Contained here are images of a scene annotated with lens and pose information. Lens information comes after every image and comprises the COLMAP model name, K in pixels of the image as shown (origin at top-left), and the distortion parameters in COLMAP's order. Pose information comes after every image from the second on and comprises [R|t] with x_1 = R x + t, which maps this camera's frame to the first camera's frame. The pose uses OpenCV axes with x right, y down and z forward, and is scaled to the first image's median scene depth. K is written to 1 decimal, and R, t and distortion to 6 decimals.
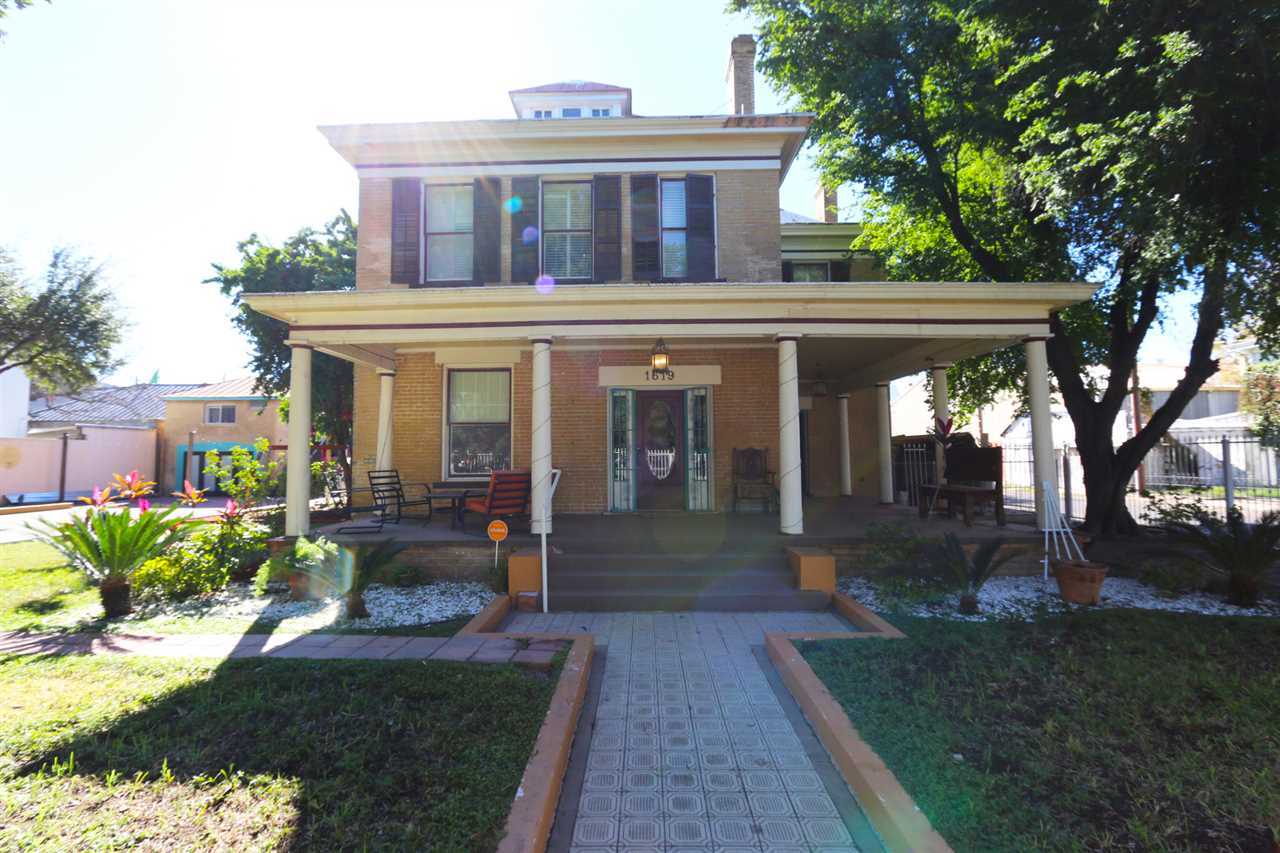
lens RADIAL K [[593.1, 0, 637.8], [0, 593.1, 426.4], [0, 0, 1]] dist [-0.003083, -0.000163]
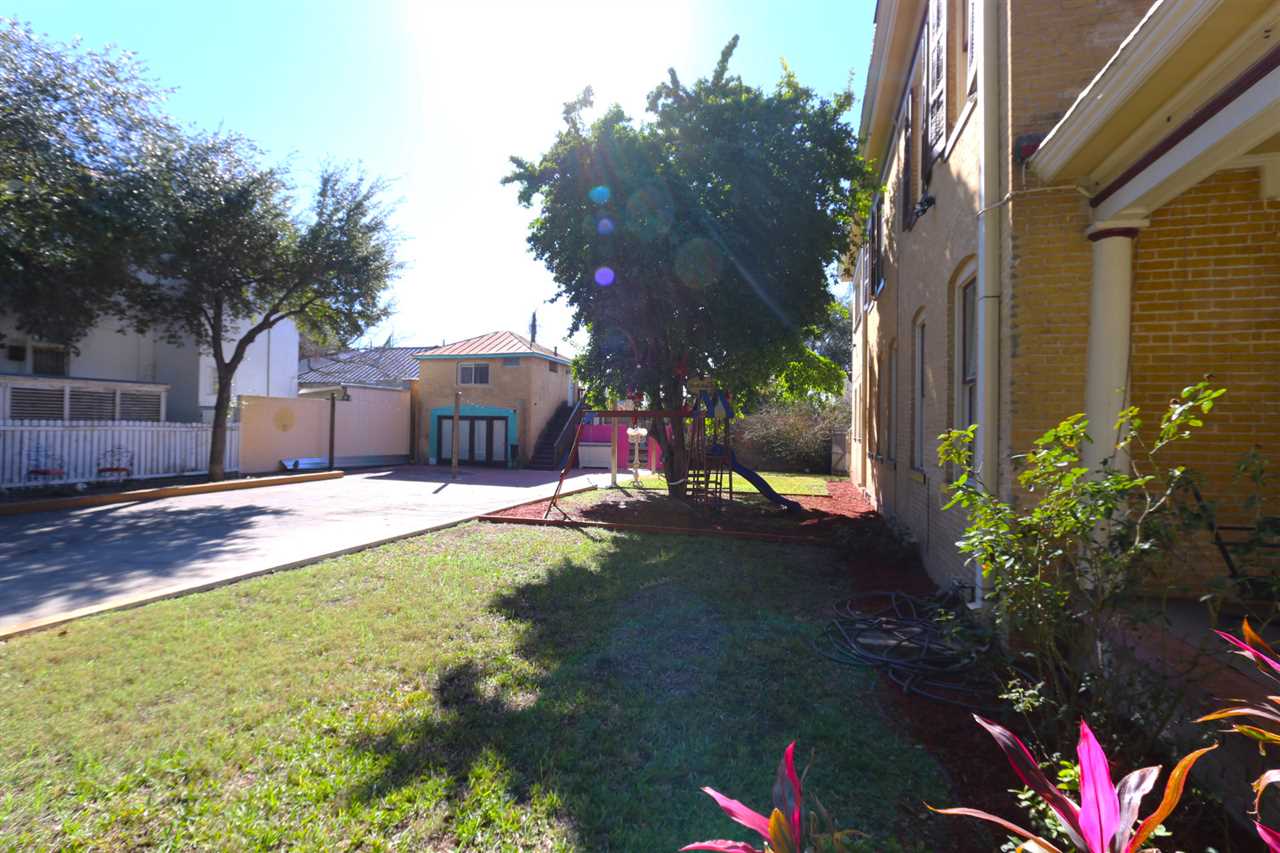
lens RADIAL K [[593.1, 0, 639.1], [0, 593.1, 426.1], [0, 0, 1]] dist [-0.003083, -0.000163]
pose [[0.965778, 0.021021, -0.258517, -0.309491], [-0.007187, 0.998497, 0.054341, 0.009896], [0.259270, -0.050623, 0.964477, 0.269530]]
